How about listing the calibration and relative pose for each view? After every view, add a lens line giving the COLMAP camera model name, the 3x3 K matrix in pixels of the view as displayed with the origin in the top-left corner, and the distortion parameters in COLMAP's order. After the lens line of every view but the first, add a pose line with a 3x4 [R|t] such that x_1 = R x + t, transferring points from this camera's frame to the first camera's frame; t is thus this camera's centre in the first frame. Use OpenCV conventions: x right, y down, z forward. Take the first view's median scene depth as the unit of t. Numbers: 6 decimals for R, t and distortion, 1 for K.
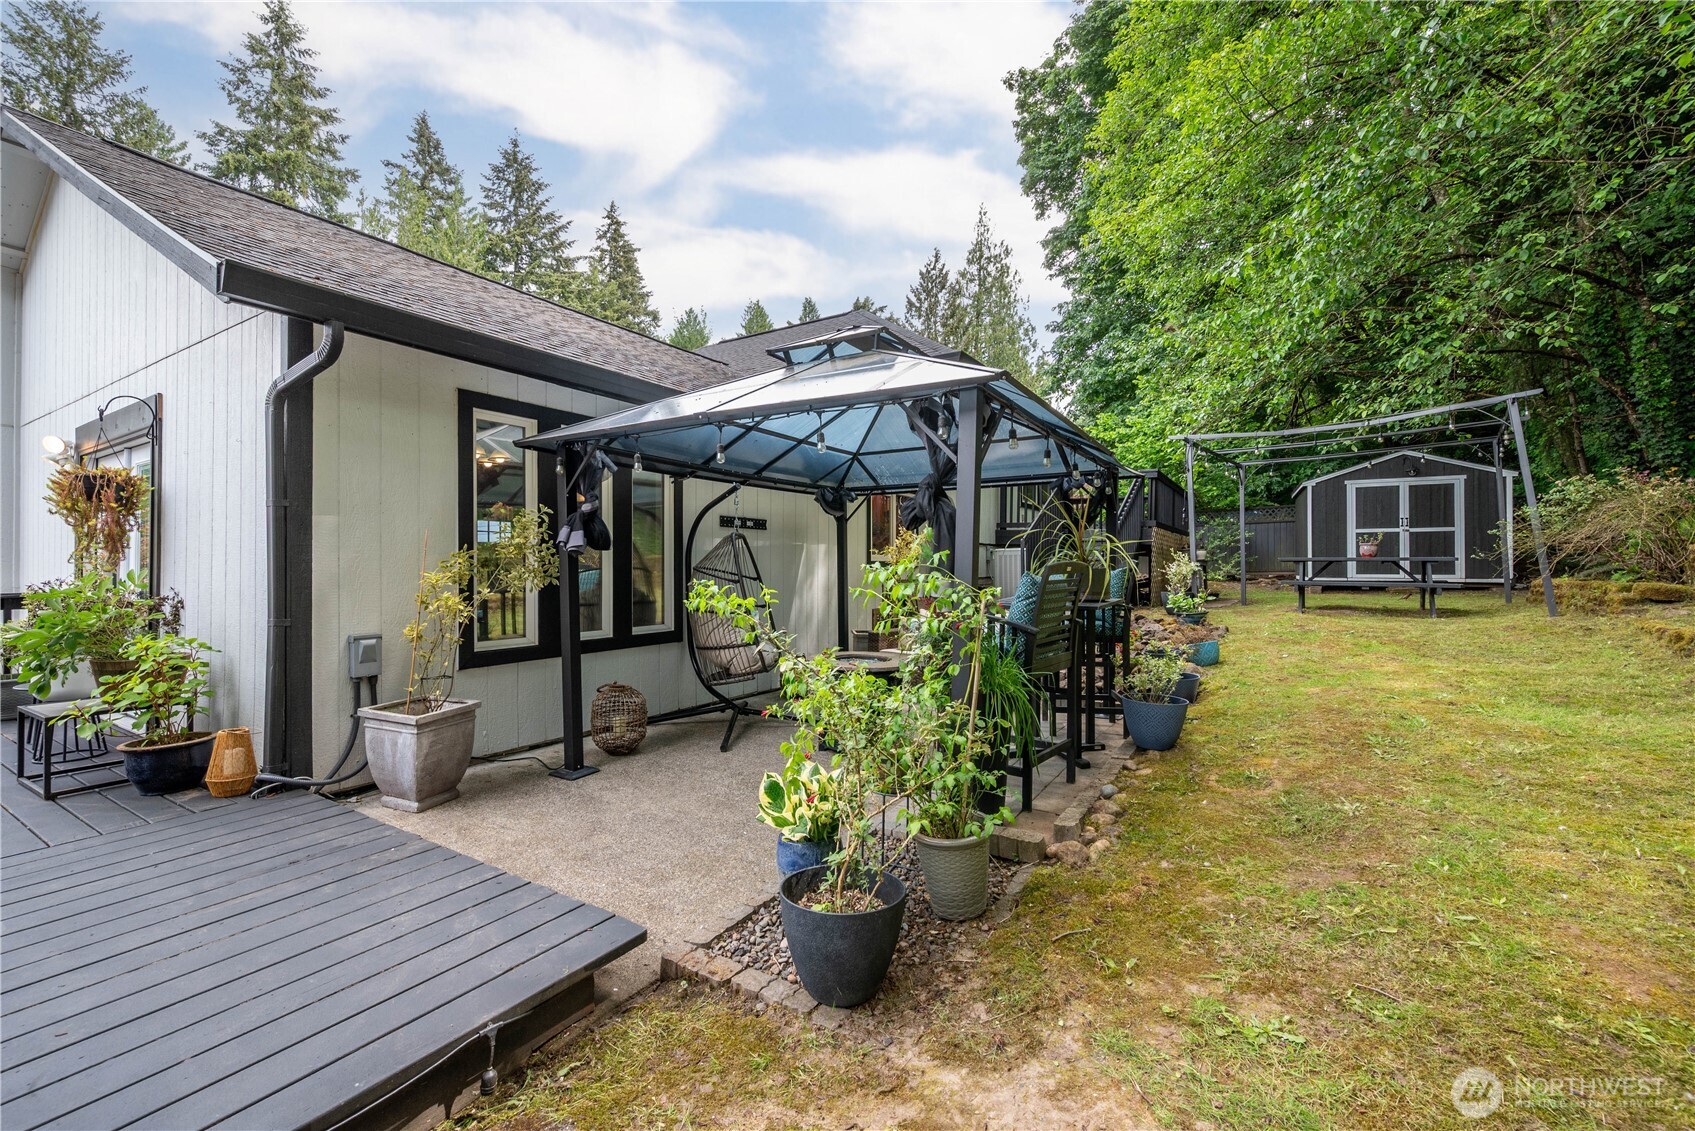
lens RADIAL K [[698.8, 0, 847.5], [0, 698.8, 565.5], [0, 0, 1]] dist [-0.000038, -0.000222]
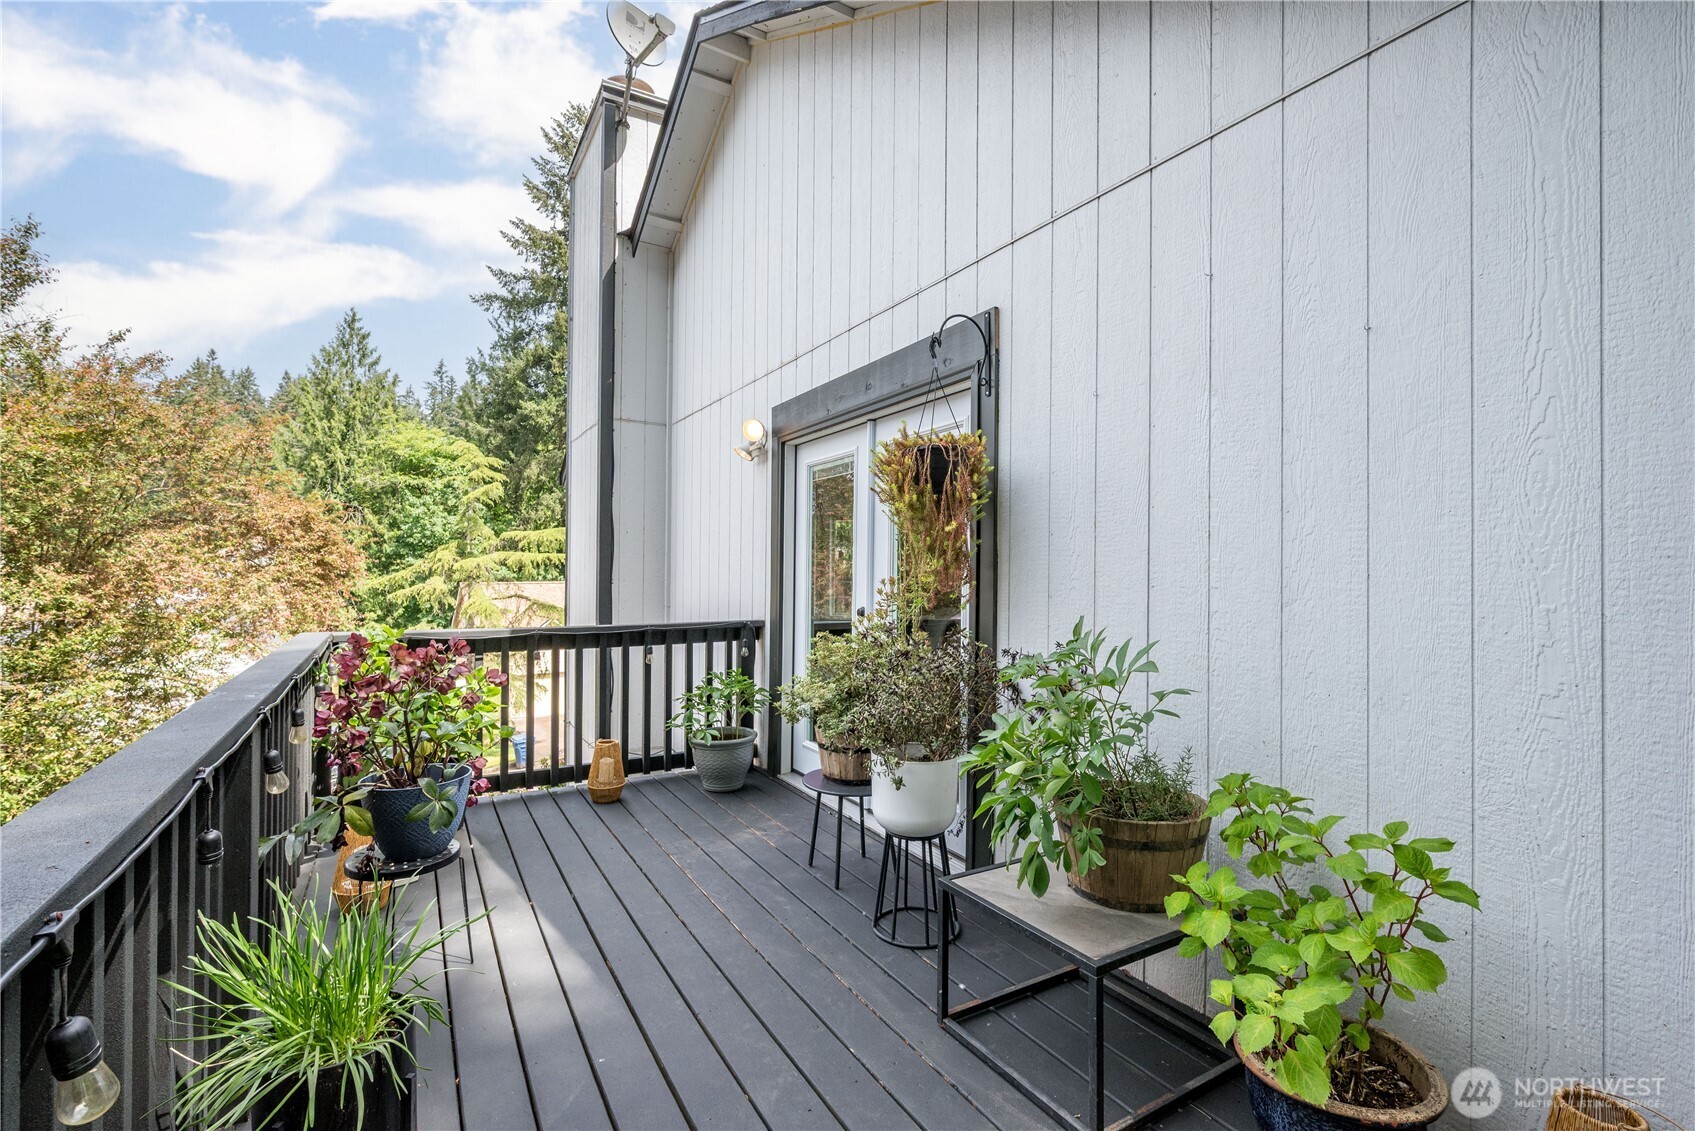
lens RADIAL K [[757.7, 0, 847.5], [0, 757.7, 565.5], [0, 0, 1]] dist [0.016832, 0.000088]
pose [[0.883711, 0.003634, -0.468018, -0.070766], [-0.006938, 0.999962, -0.005337, -0.002103], [0.467981, 0.007964, 0.883703, 0.033431]]
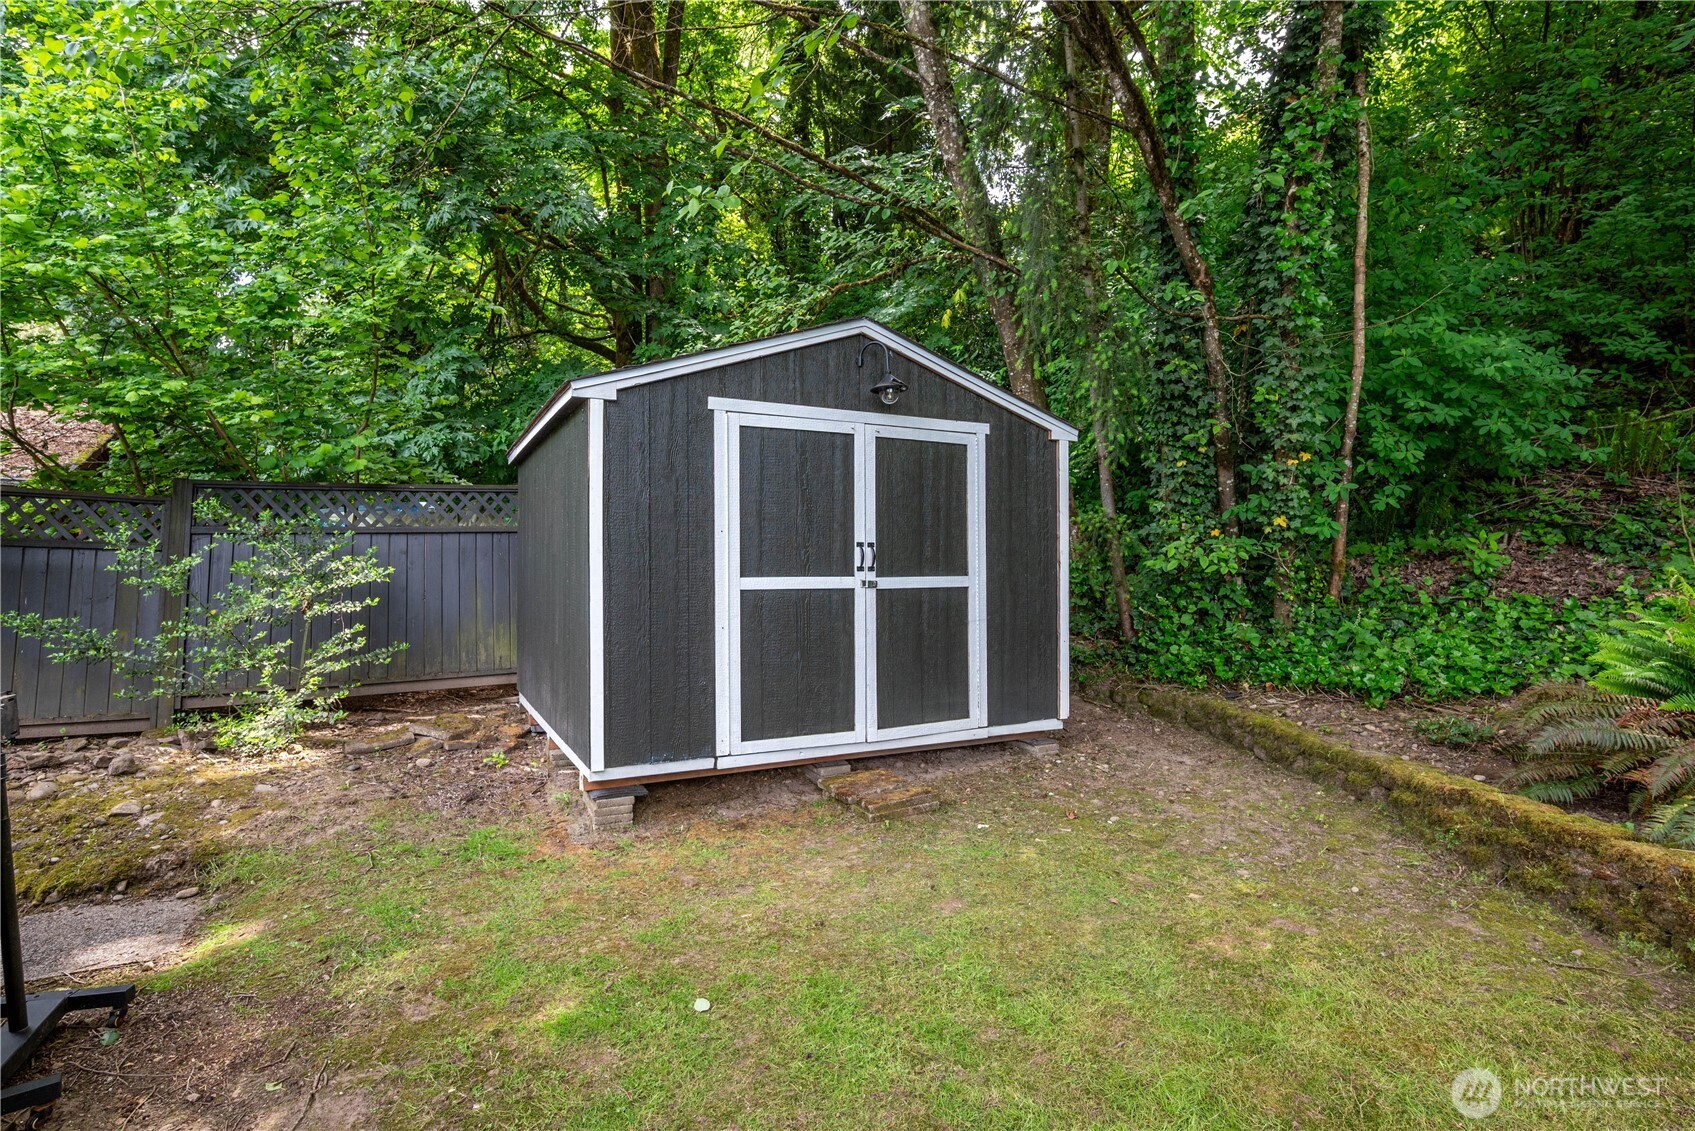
lens RADIAL K [[827.7, 0, 847.5], [0, 827.7, 565.5], [0, 0, 1]] dist [0.001728, -0.000175]
pose [[0.554016, 0.001472, 0.832505, 0.129722], [0.002588, 0.999991, -0.003490, -0.014972], [-0.832502, 0.004088, 0.554007, 0.212163]]
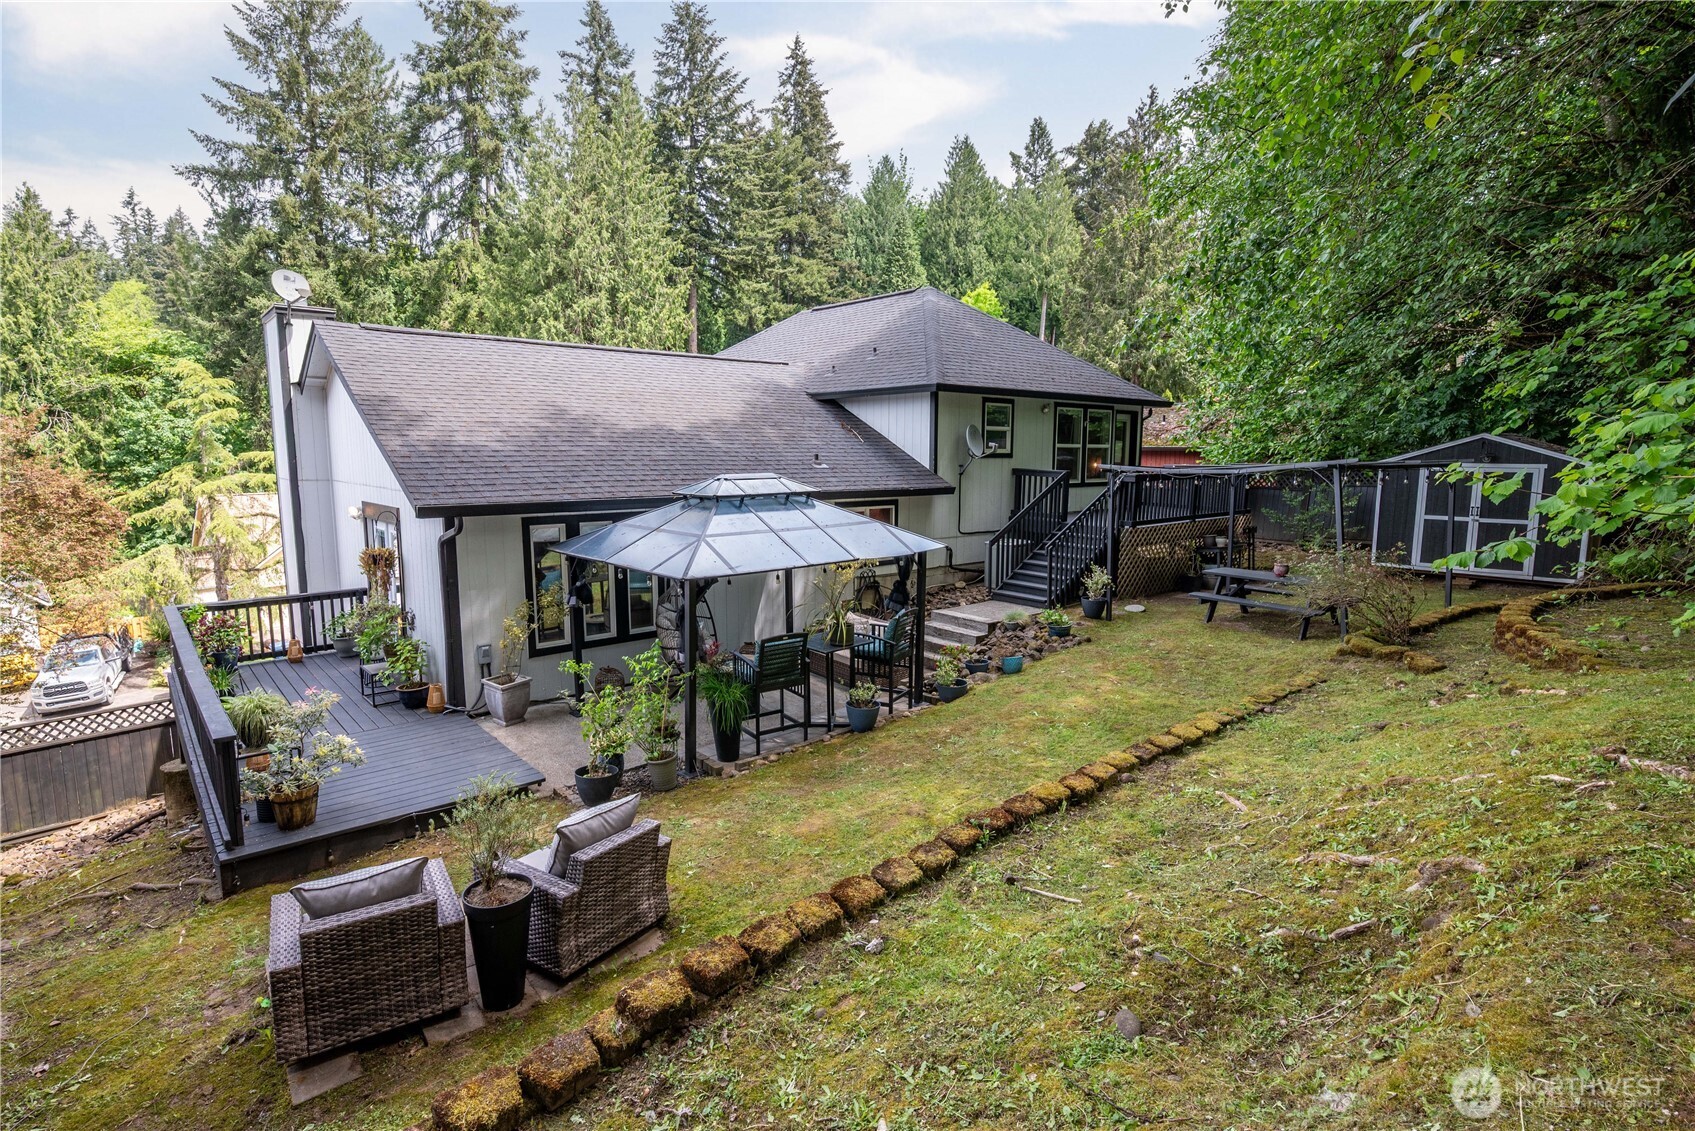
lens RADIAL K [[827.7, 0, 847.5], [0, 827.7, 565.5], [0, 0, 1]] dist [0.001728, -0.000175]
pose [[0.958321, 0.044625, -0.282186, 0.081073], [-0.004490, 0.989956, 0.141304, -0.037613], [0.285657, -0.134147, 0.948896, -0.079428]]
